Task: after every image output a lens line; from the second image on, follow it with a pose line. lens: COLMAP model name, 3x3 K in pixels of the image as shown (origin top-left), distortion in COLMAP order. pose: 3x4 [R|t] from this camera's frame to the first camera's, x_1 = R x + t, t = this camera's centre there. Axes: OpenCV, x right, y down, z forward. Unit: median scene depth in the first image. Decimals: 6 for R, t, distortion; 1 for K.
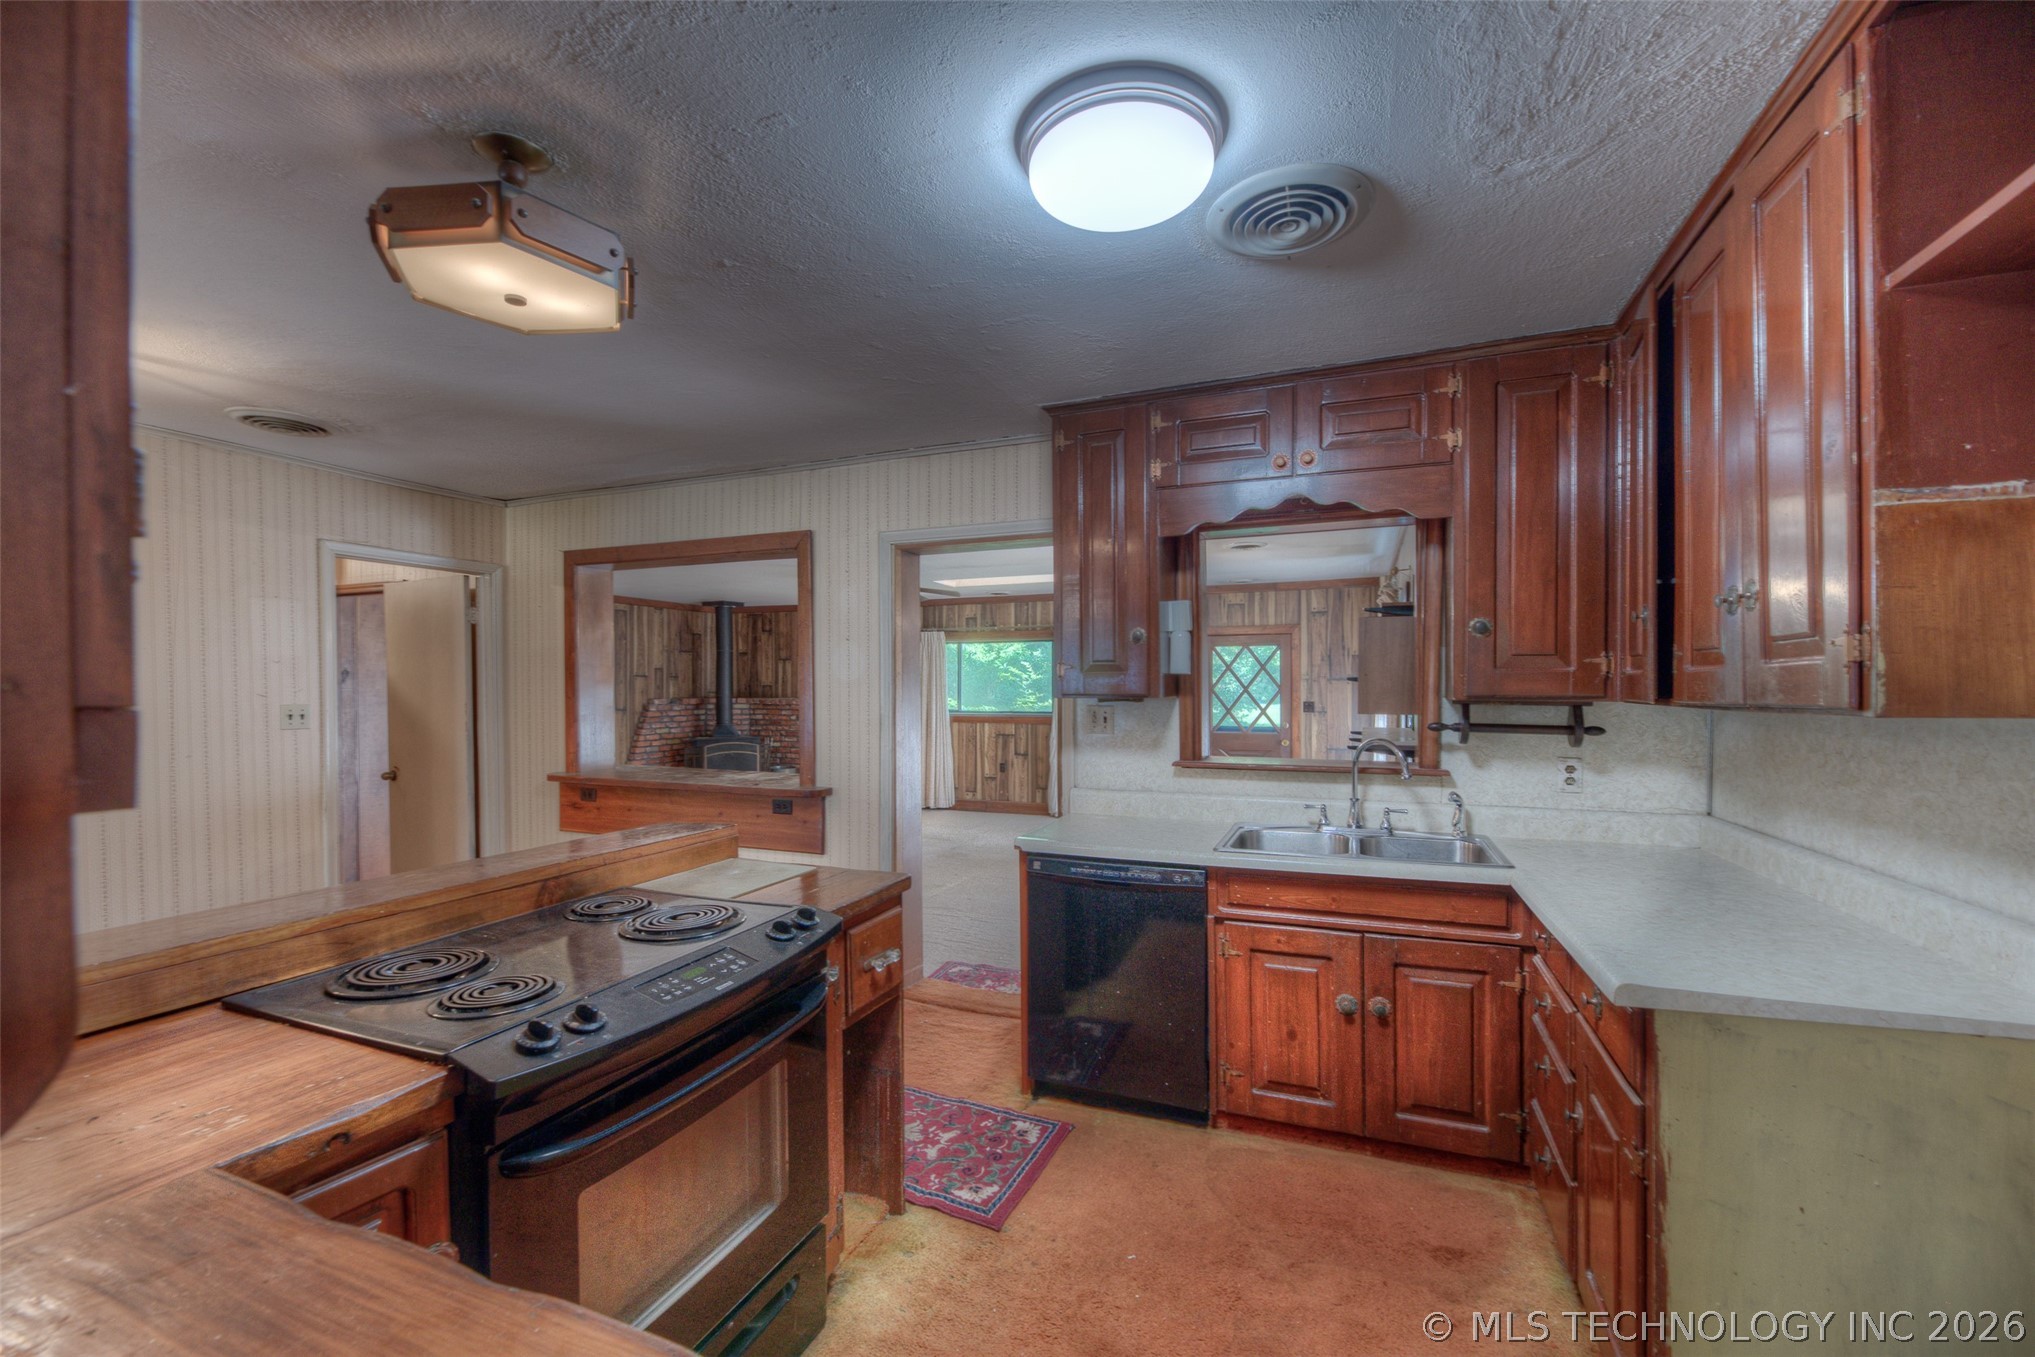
lens RADIAL K [[819.5, 0, 1006.7], [0, 819.5, 684.0], [0, 0, 1]] dist [0.009640, -0.002135]
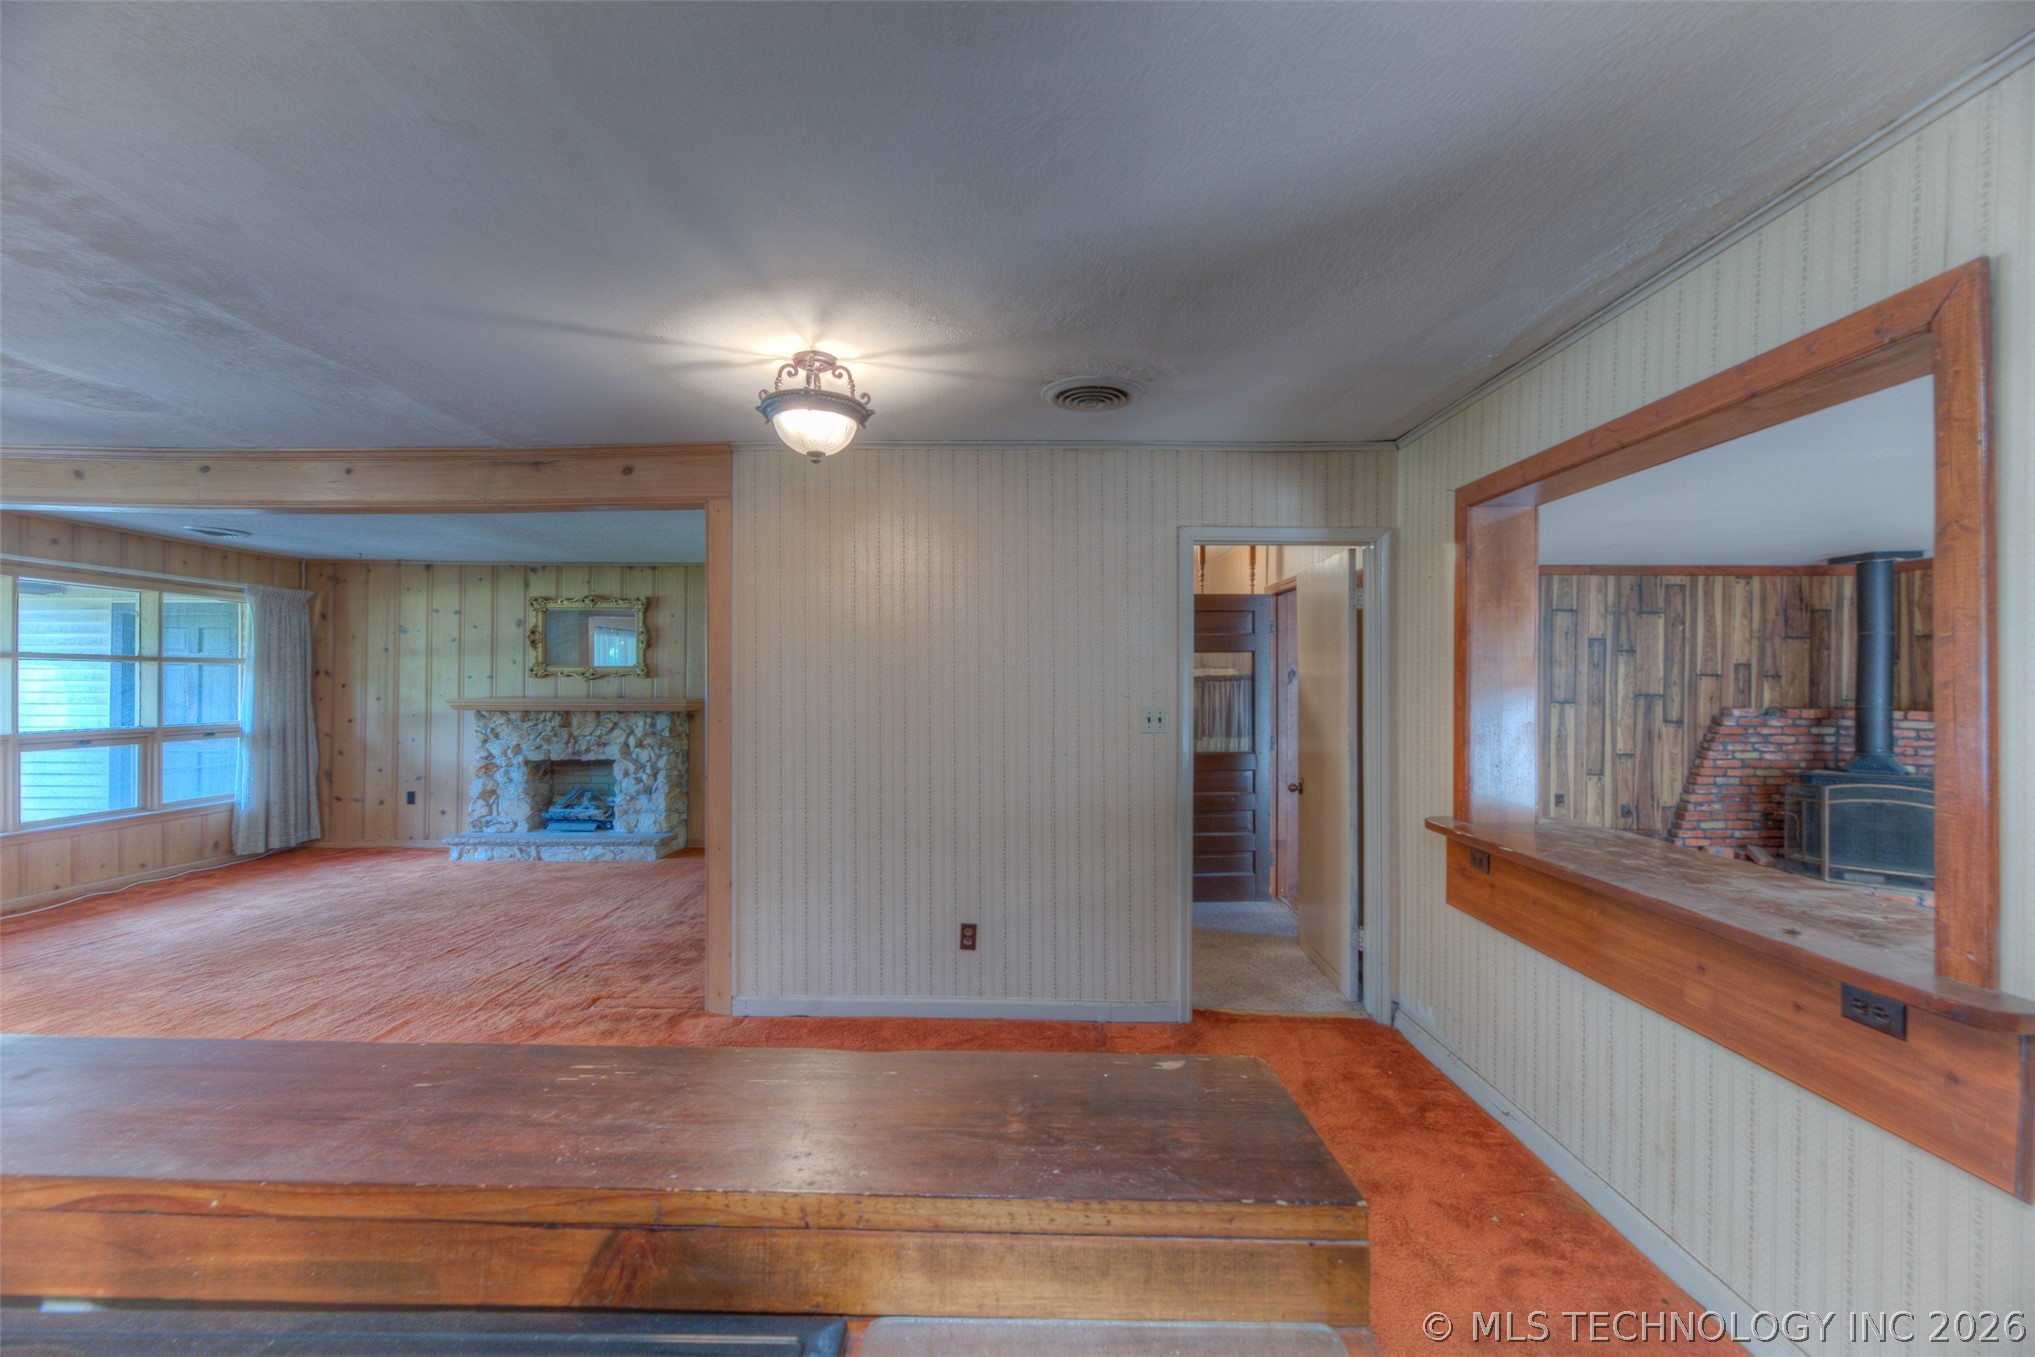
lens RADIAL K [[819.5, 0, 1012.6], [0, 819.5, 678.7], [0, 0, 1]] dist [0.009640, -0.002135]
pose [[0.381989, -0.000684, -0.924166, -0.057281], [-0.006006, 0.999977, -0.003223, -0.002061], [0.924147, 0.006782, 0.381976, 0.472524]]
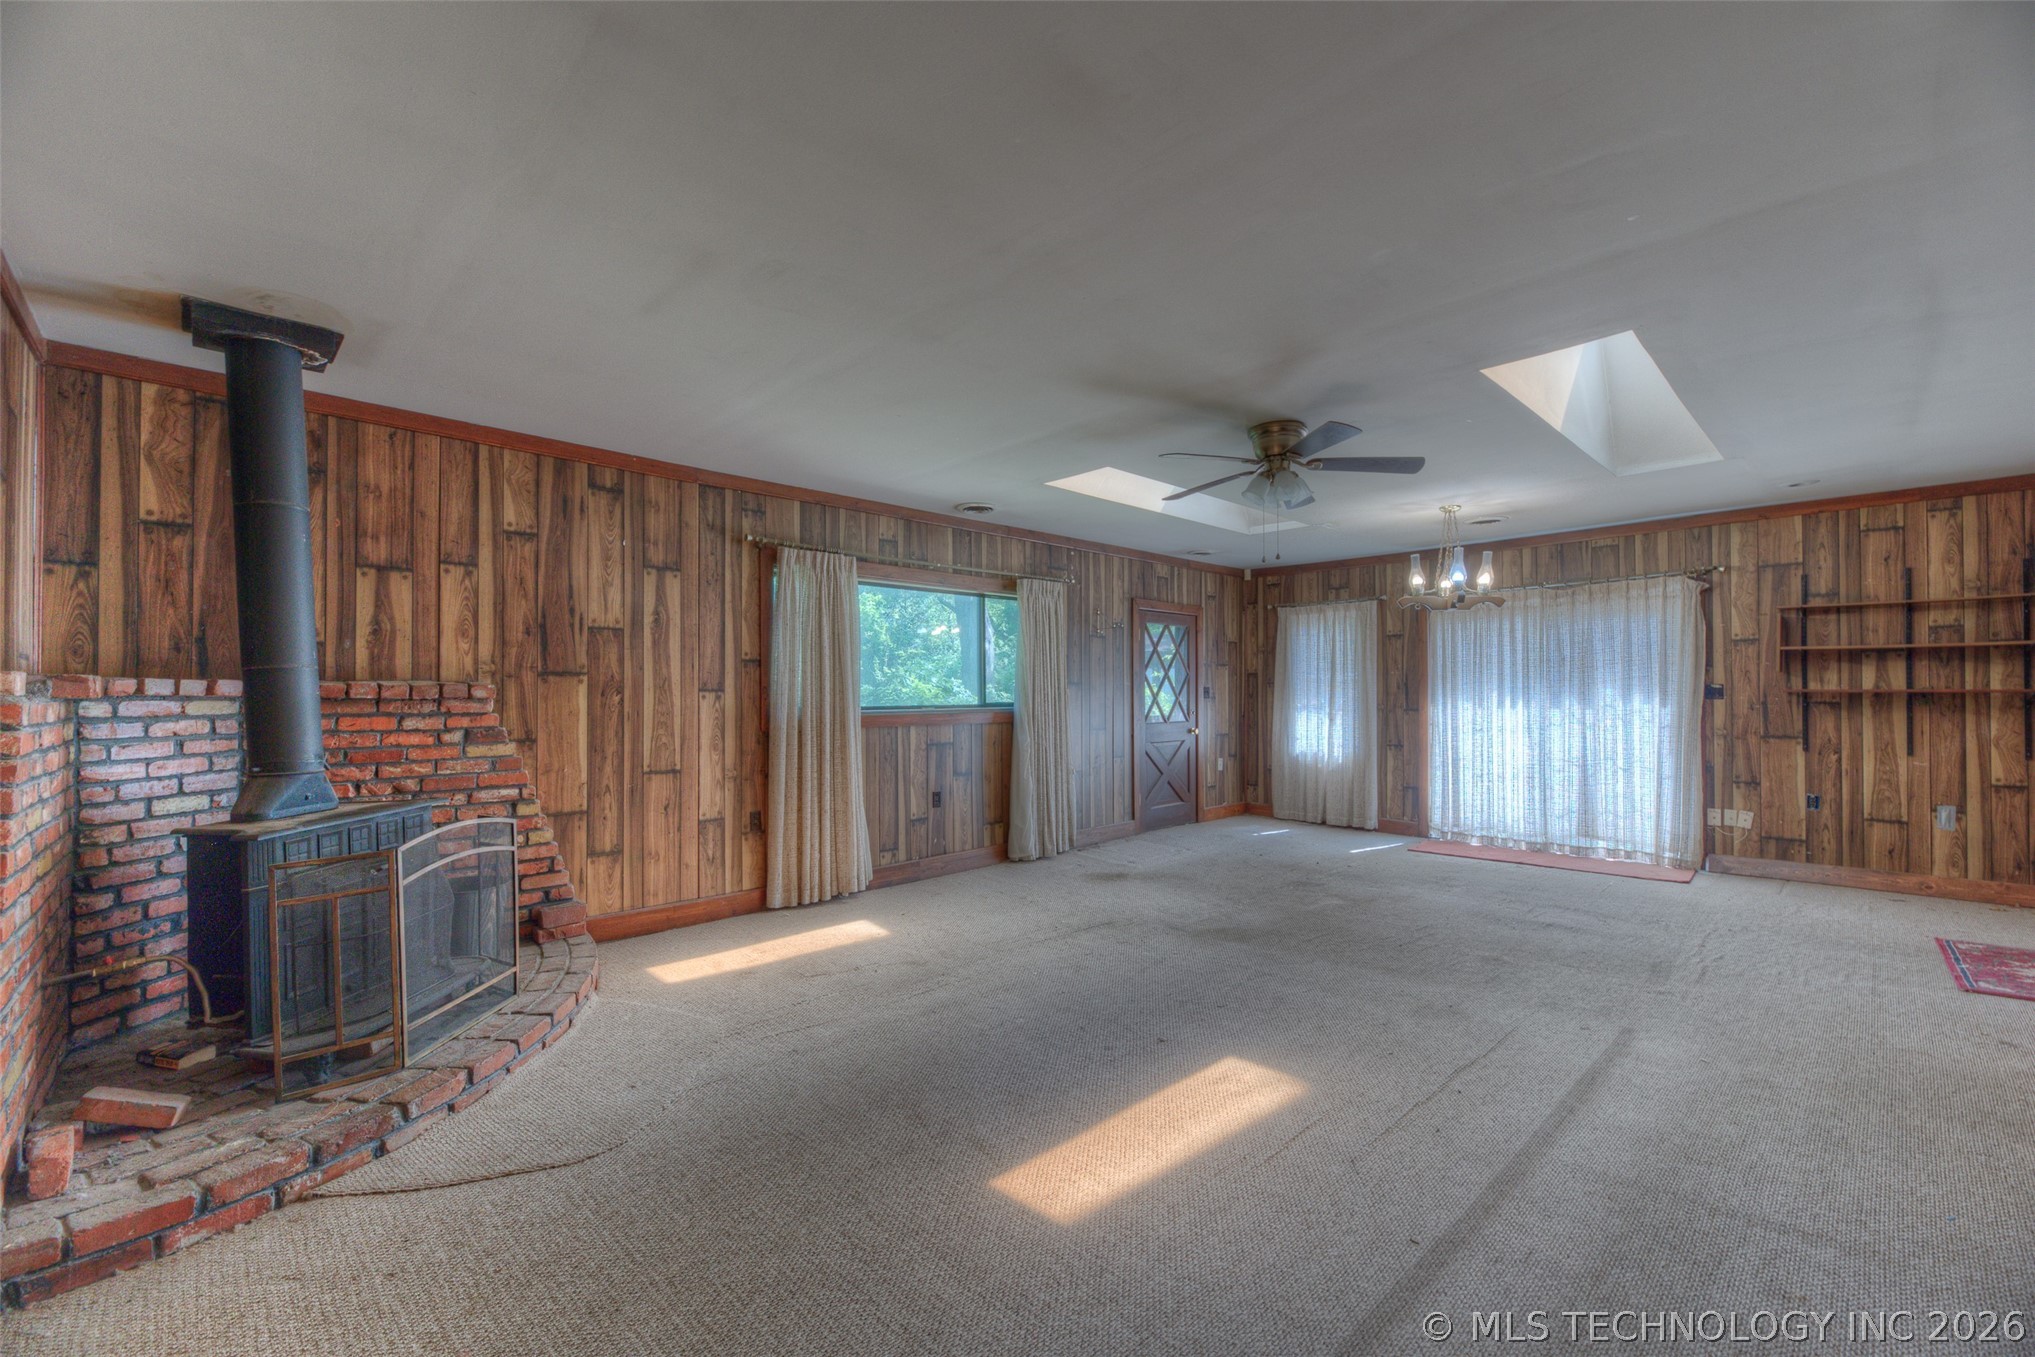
lens RADIAL K [[819.5, 0, 1005.3], [0, 819.5, 677.9], [0, 0, 1]] dist [0.009640, -0.002135]
pose [[0.417230, 0.015781, 0.908664, -1.346866], [0.000811, 0.999842, -0.017737, 0.061270], [-0.908800, 0.008138, 0.417152, 1.797298]]
